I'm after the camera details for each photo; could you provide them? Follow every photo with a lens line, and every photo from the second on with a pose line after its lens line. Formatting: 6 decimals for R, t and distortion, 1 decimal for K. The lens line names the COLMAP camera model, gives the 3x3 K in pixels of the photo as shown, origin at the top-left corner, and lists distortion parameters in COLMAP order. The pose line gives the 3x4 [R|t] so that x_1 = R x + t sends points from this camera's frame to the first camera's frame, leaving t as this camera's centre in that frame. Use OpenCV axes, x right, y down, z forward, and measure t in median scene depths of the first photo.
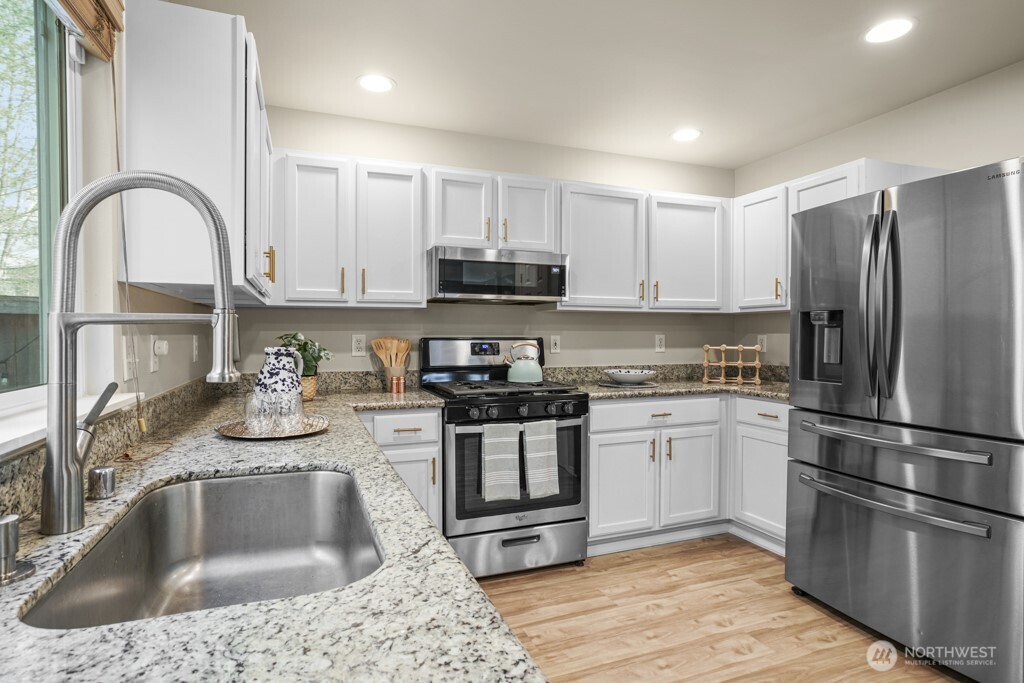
lens RADIAL K [[542.3, 0, 512.0], [0, 542.3, 341.5], [0, 0, 1]] dist [-0.031913, 0.000329]
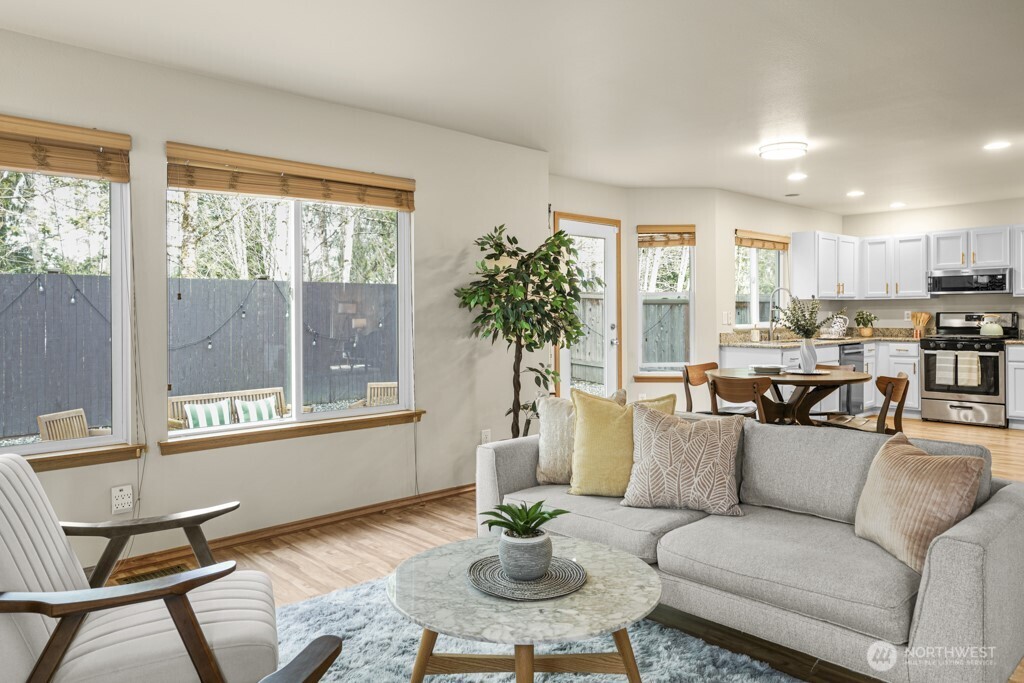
lens RADIAL K [[703.4, 0, 509.3], [0, 703.4, 320.5], [0, 0, 1]] dist [-0.004671, 0.040670]
pose [[0.377635, 0.008861, -0.925912, 1.875010], [-0.003789, 0.999961, 0.008024, 0.009823], [0.925947, 0.000478, 0.377653, -1.662886]]
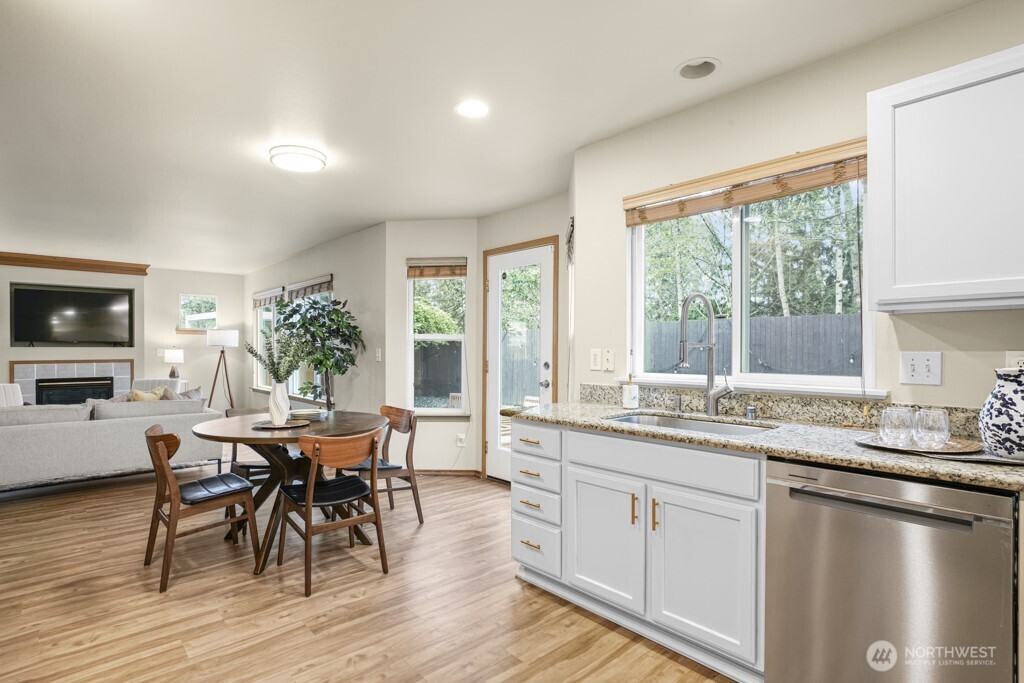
lens RADIAL K [[527.4, 0, 512.0], [0, 527.4, 341.5], [0, 0, 1]] dist [-0.002571, 0.000154]
pose [[-0.940056, -0.002314, -0.341012, 0.368384], [-0.001639, 0.999996, -0.002268, -0.015456], [0.341016, -0.001573, -0.940056, 0.997654]]
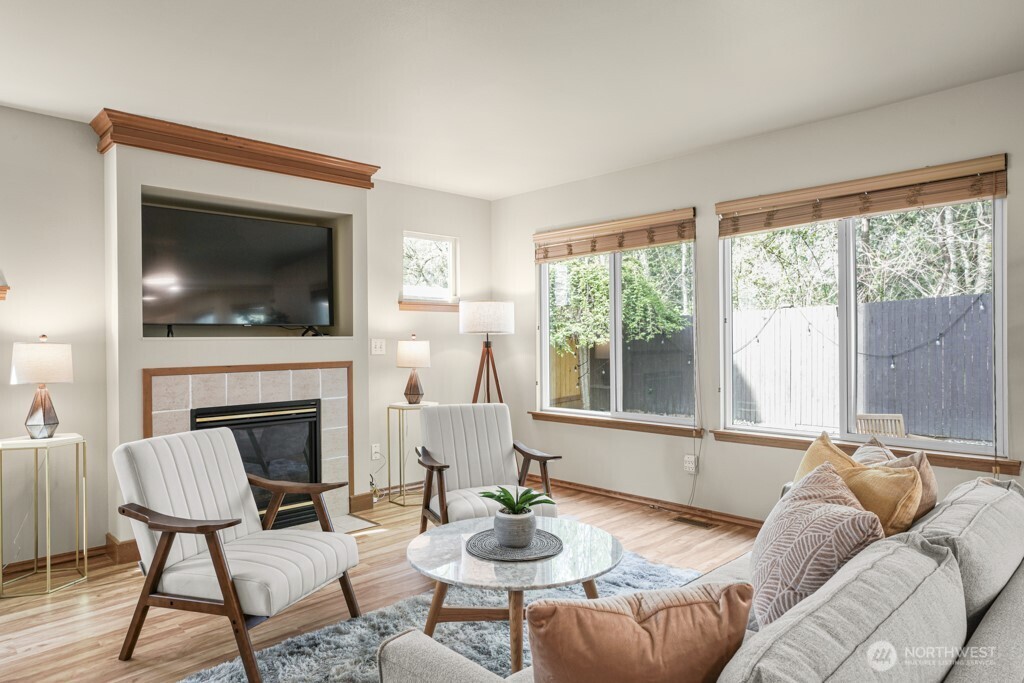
lens RADIAL K [[640.0, 0, 512.0], [0, 640.0, 341.5], [0, 0, 1]] dist [0.003581, 0.002387]
pose [[-0.916845, 0.013055, -0.399029, 1.535474], [0.007138, 0.999841, 0.016310, 0.000556], [0.399179, 0.012106, -0.916793, -0.585515]]
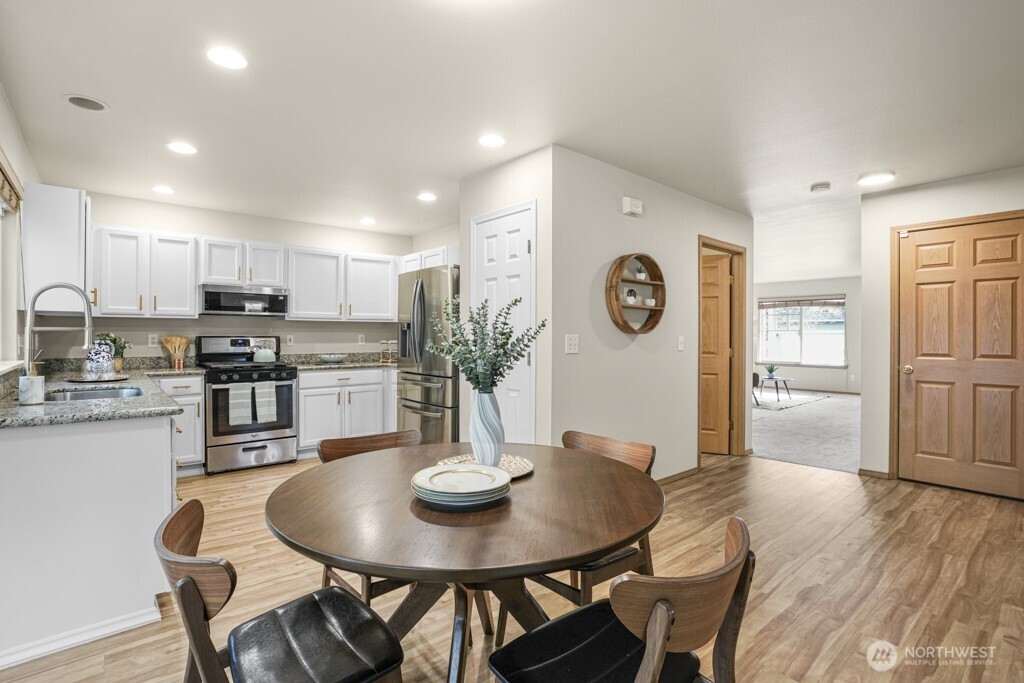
lens RADIAL K [[488.4, 0, 506.5], [0, 488.4, 336.7], [0, 0, 1]] dist [-0.066389, 0.030642]
pose [[0.943808, 0.002733, 0.330484, 0.272399], [-0.000108, 0.999968, -0.007961, 0.007584], [-0.330495, 0.007478, 0.943778, -0.768530]]
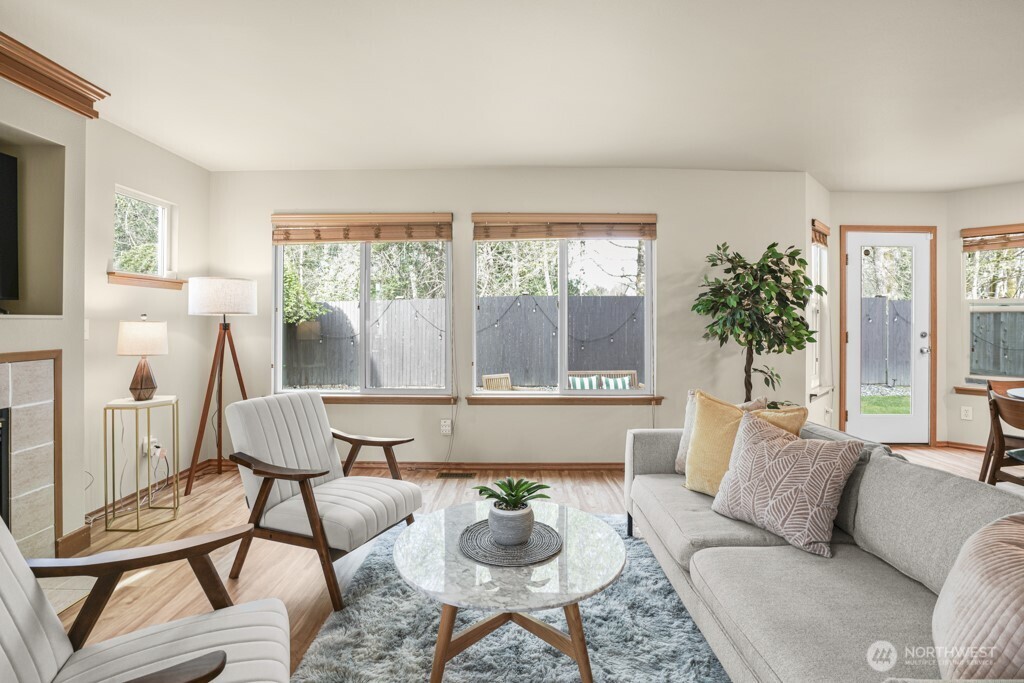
lens RADIAL K [[481.8, 0, 510.8], [0, 481.8, 321.2], [0, 0, 1]] dist [-0.066876, 0.031285]
pose [[-0.359864, 0.003036, -0.933000, 1.748375], [-0.010822, 0.999914, 0.007428, 0.006794], [0.932942, 0.012770, -0.359800, -1.154107]]
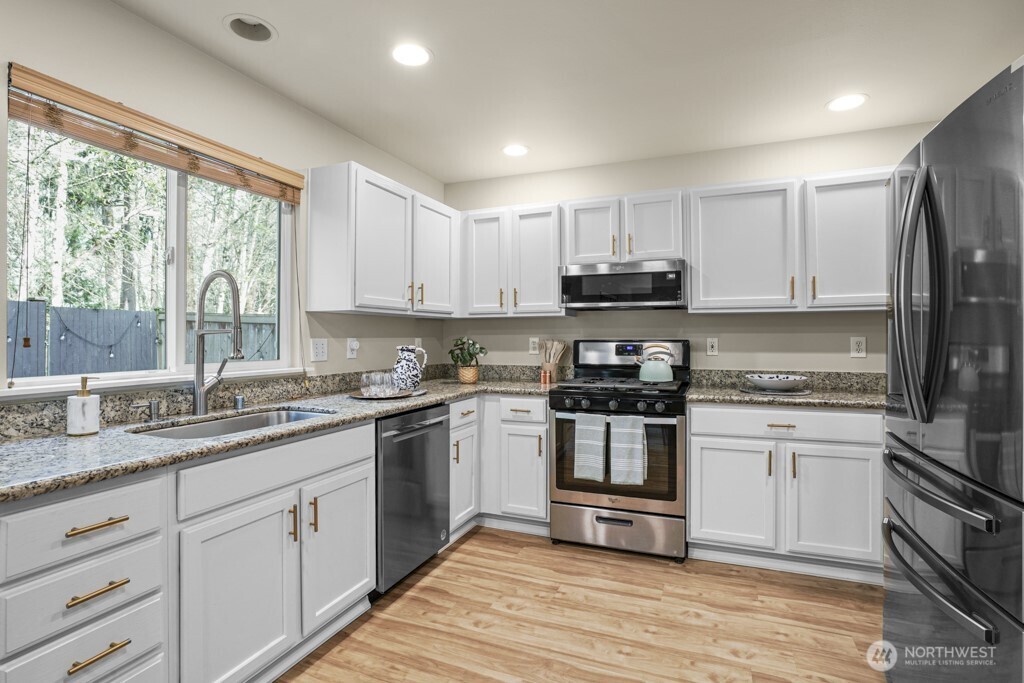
lens RADIAL K [[501.4, 0, 511.4], [0, 501.4, 336.6], [0, 0, 1]] dist [-0.022279, 0.001581]
pose [[0.728167, -0.003265, -0.685392, 0.557238], [-0.006802, 0.999905, -0.011990, -0.000374], [0.685366, 0.013392, 0.728075, 0.090190]]
